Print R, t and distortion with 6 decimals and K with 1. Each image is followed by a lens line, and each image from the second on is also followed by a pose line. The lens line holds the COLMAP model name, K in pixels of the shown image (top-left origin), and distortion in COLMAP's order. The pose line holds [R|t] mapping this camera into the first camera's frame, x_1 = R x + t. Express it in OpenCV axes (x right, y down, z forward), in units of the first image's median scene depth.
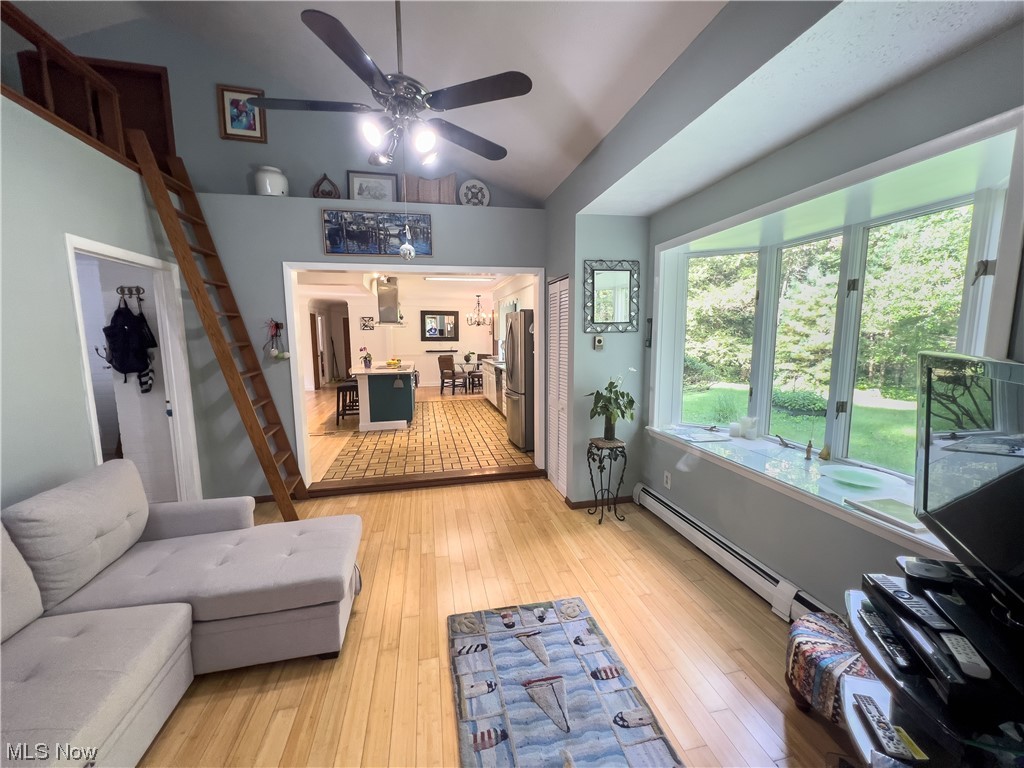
lens RADIAL K [[406.9, 0, 513.1], [0, 406.9, 383.0], [0, 0, 1]] dist [0.001390, 0.000470]
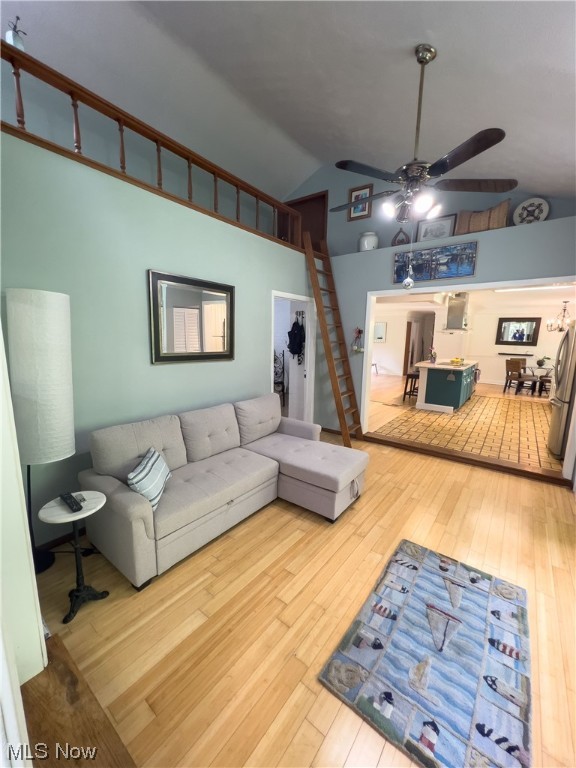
lens RADIAL K [[305.2, 0, 291.3], [0, 305.2, 385.3], [0, 0, 1]] dist [0.001390, 0.000470]
pose [[0.650646, 0.144459, -0.745514, 0.196397], [-0.113354, 0.989216, 0.092751, -0.010760], [0.750873, 0.024159, 0.660005, -0.011346]]
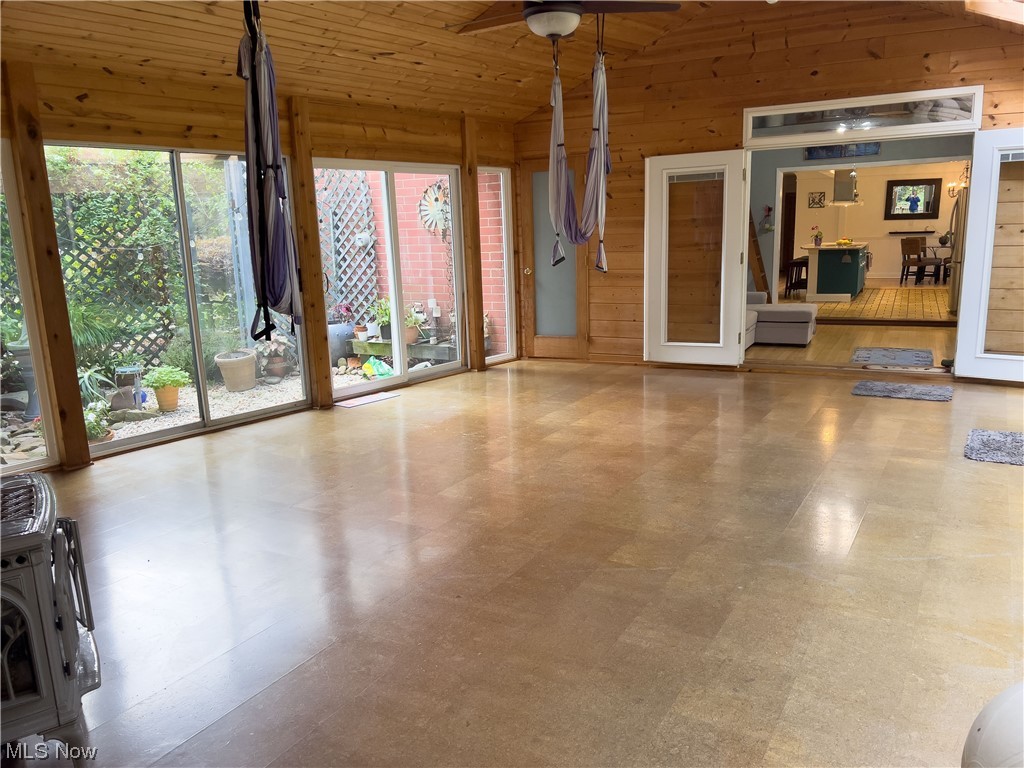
lens RADIAL K [[771.8, 0, 510.4], [0, 771.8, 384.7], [0, 0, 1]] dist [0.012219, 0.005096]
pose [[0.769235, 0.111932, -0.629086, 0.653953], [-0.049146, 0.991985, 0.116407, 0.248934], [0.637073, -0.058627, 0.768571, -2.111000]]
